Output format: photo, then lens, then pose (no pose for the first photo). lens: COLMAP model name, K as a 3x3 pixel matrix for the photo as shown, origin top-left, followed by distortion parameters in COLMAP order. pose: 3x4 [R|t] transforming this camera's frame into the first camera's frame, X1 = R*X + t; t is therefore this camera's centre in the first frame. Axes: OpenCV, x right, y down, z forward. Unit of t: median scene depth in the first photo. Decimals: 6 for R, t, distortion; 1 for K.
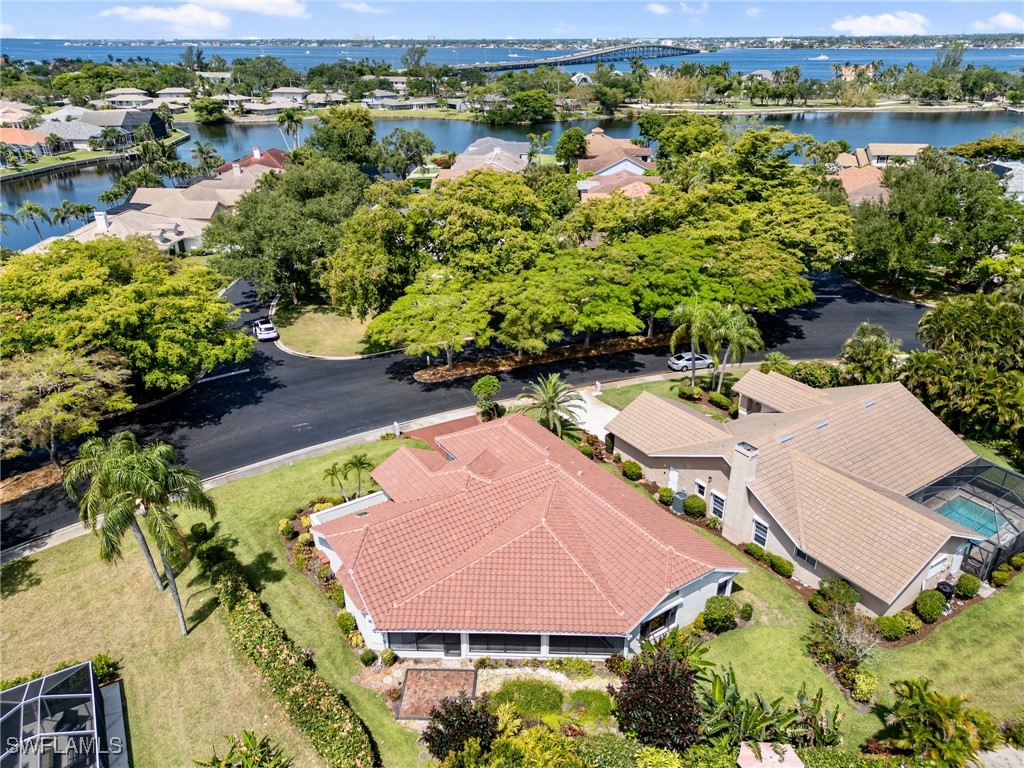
lens RADIAL K [[719.1, 0, 508.0], [0, 719.1, 382.6], [0, 0, 1]] dist [0.075413, -0.077610]
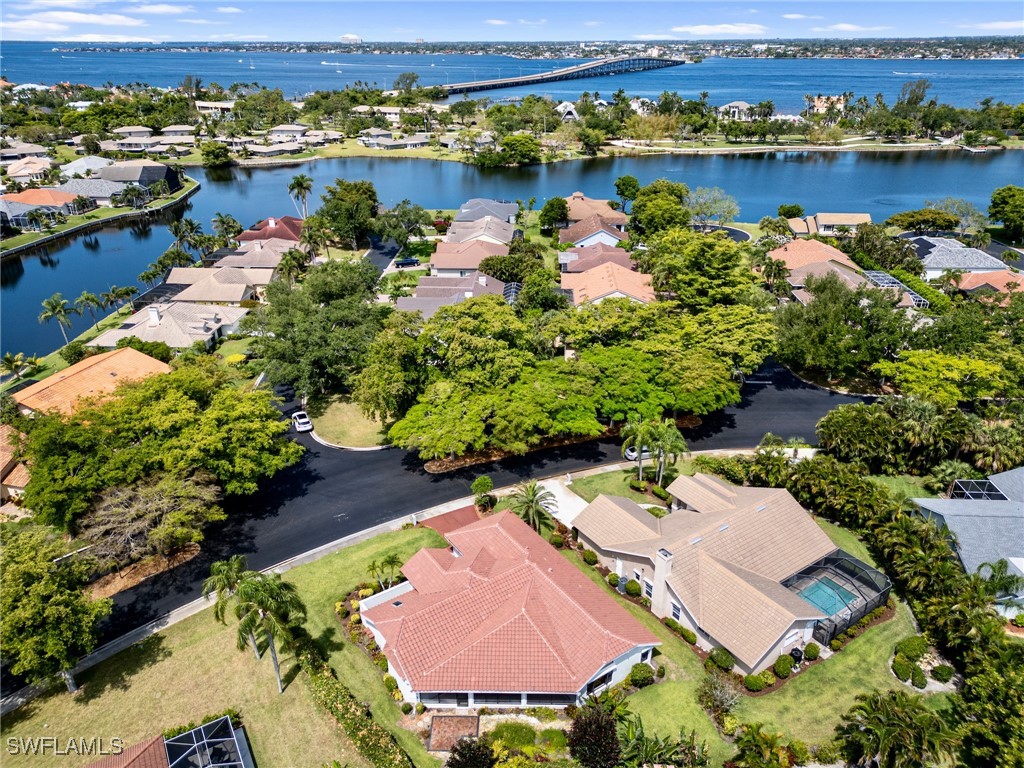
lens RADIAL K [[719.1, 0, 508.0], [0, 719.1, 382.6], [0, 0, 1]] dist [0.075413, -0.077610]
pose [[0.999896, -0.006150, 0.013037, 0.001166], [0.006164, 0.999981, -0.001001, -0.180867], [-0.013030, 0.001082, 0.999915, -0.314174]]
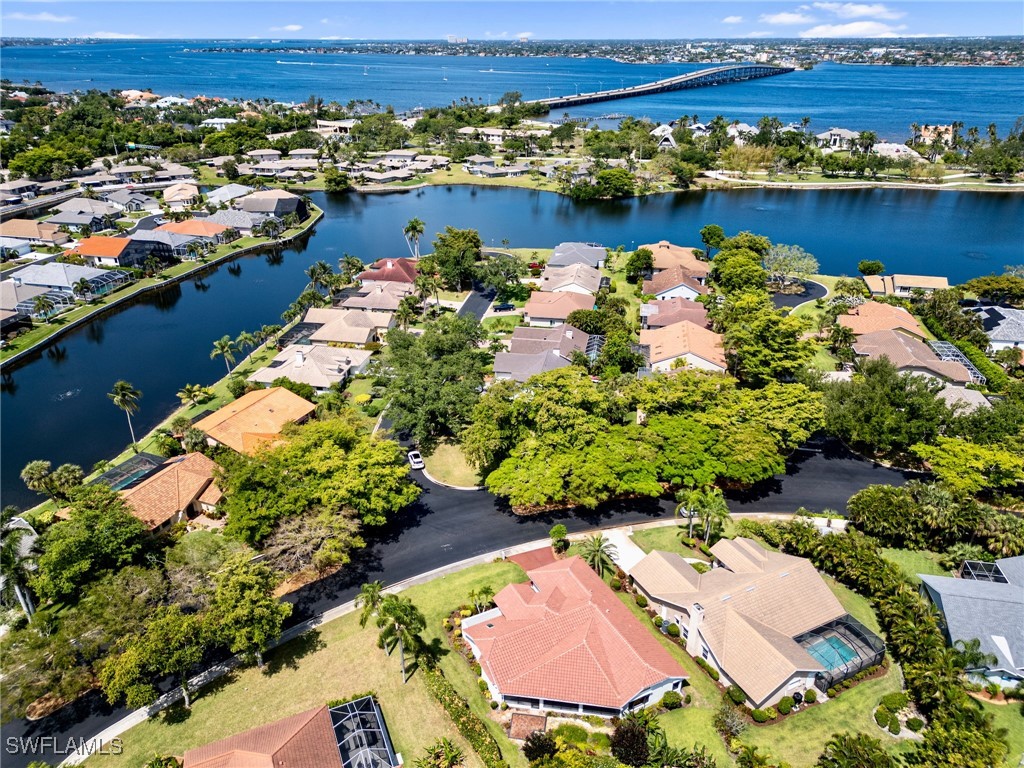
lens RADIAL K [[719.1, 0, 508.0], [0, 719.1, 382.6], [0, 0, 1]] dist [0.075413, -0.077610]
pose [[0.993383, 0.052310, -0.102244, 0.005691], [-0.052086, 0.998631, 0.004865, -0.336603], [0.102359, 0.000493, 0.994747, -0.644059]]
